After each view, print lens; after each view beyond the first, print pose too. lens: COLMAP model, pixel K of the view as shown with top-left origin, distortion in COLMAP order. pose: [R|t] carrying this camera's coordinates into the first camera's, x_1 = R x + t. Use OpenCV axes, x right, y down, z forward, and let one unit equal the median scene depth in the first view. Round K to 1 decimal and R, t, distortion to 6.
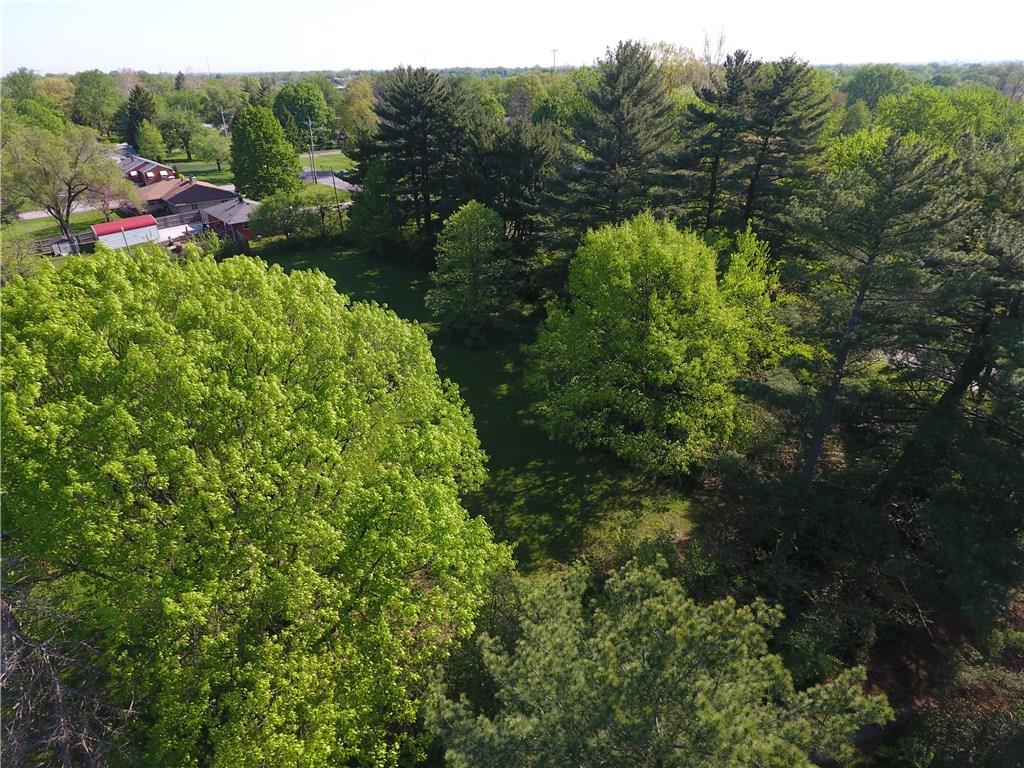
lens RADIAL K [[604.7, 0, 504.3], [0, 604.7, 378.7], [0, 0, 1]] dist [0.000772, -0.002516]
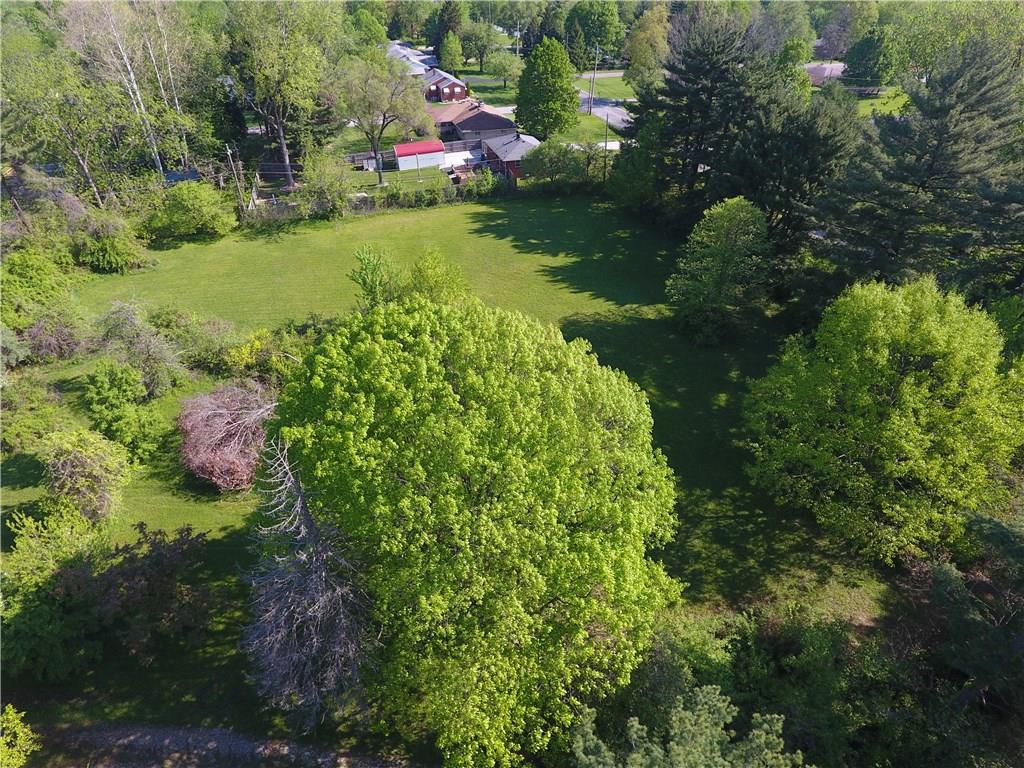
lens RADIAL K [[602.0, 0, 507.0], [0, 602.0, 381.0], [0, 0, 1]] dist [0.000416, -0.003324]
pose [[0.913311, 0.248079, -0.322986, -0.009940], [-0.199567, 0.963937, 0.176064, -0.096619], [0.355015, -0.096344, 0.929883, -0.044533]]
